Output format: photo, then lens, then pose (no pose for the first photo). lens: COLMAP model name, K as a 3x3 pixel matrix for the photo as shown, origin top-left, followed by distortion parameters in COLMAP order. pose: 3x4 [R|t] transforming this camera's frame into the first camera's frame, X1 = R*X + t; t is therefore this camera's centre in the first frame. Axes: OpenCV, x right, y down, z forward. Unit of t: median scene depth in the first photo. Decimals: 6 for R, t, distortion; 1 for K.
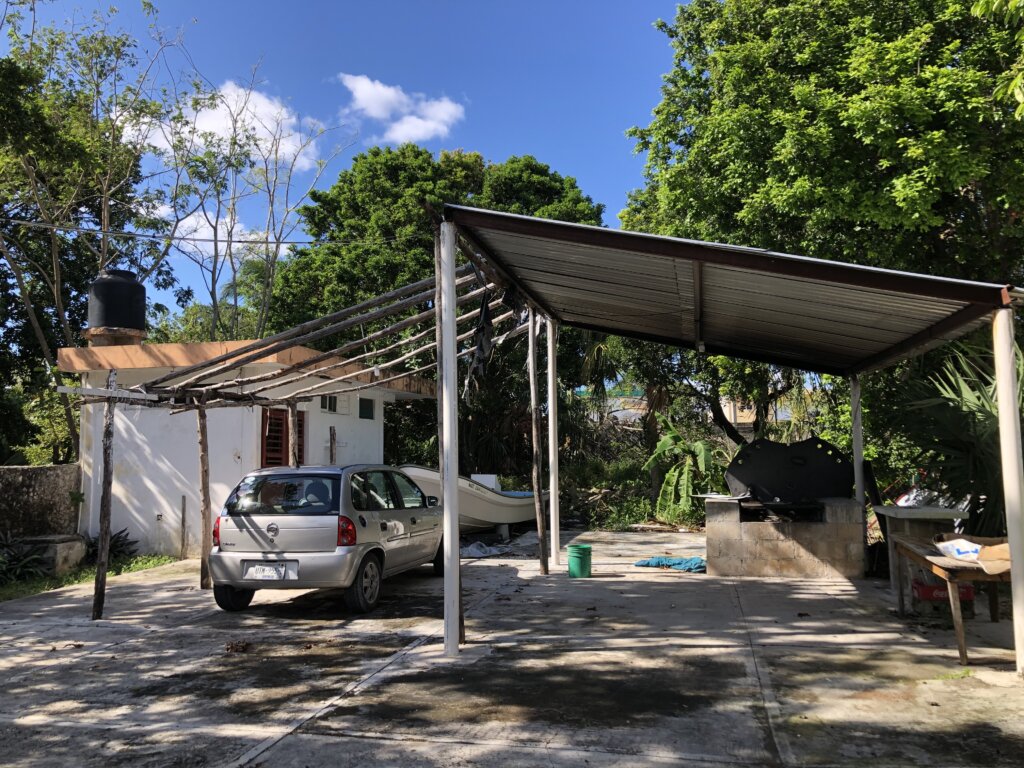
lens RADIAL K [[840.5, 0, 512.0], [0, 840.5, 384.0], [0, 0, 1]] dist [0.004391, -0.006011]
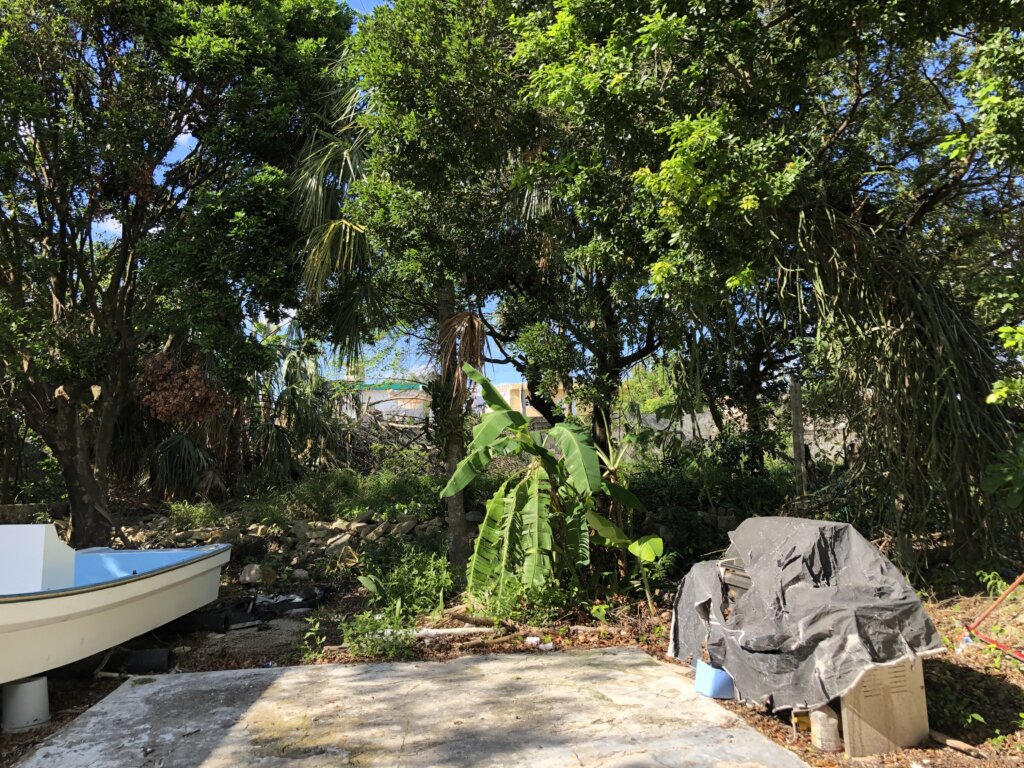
lens RADIAL K [[844.1, 0, 511.8], [0, 844.1, 374.8], [0, 0, 1]] dist [0.012307, 0.015096]
pose [[0.961910, 0.003444, 0.273344, 0.074756], [0.002430, 0.999773, -0.021147, 0.050474], [-0.273355, 0.021006, 0.961684, 0.569872]]
